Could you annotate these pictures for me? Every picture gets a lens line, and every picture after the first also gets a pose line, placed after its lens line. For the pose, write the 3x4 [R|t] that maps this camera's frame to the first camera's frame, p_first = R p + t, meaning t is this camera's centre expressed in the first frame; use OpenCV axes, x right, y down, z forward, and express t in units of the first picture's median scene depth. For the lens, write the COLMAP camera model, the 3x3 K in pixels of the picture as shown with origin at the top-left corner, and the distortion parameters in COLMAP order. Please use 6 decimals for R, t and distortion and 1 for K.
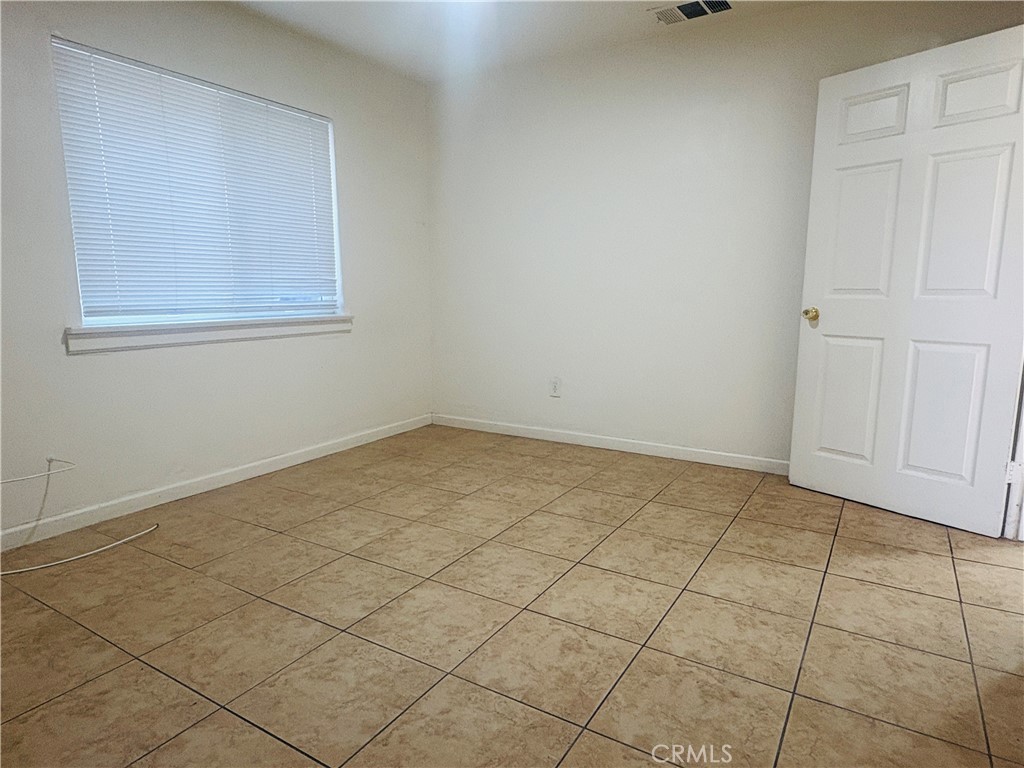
lens RADIAL K [[619.6, 0, 506.5], [0, 619.6, 385.8], [0, 0, 1]] dist [-0.000788, 0.002075]
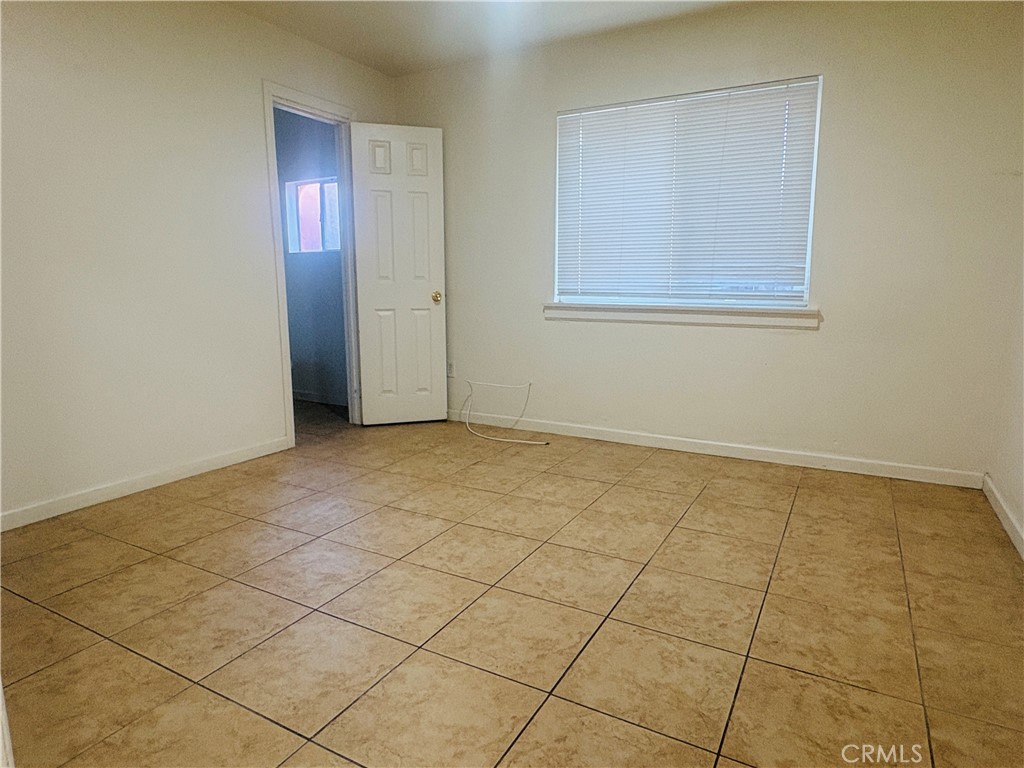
lens RADIAL K [[619.6, 0, 506.5], [0, 619.6, 385.8], [0, 0, 1]] dist [-0.000788, 0.002075]
pose [[0.046193, 0.170776, -0.984226, 0.719294], [-0.157174, 0.974248, 0.161668, -0.106219], [0.986490, 0.147227, 0.071845, 0.700906]]
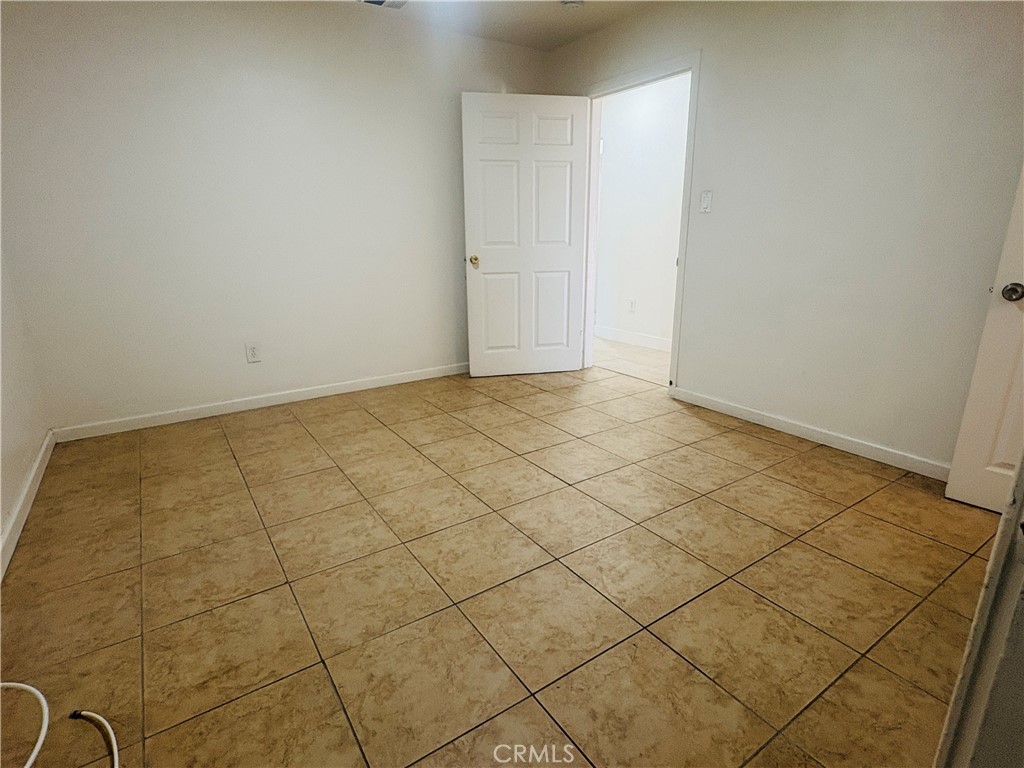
lens RADIAL K [[533.3, 0, 509.6], [0, 533.3, 384.4], [0, 0, 1]] dist [0.000676, -0.000211]
pose [[0.406440, -0.256668, 0.876885, -0.666818], [0.152154, 0.965344, 0.212036, -0.086189], [-0.900919, 0.047242, 0.431408, 0.393005]]
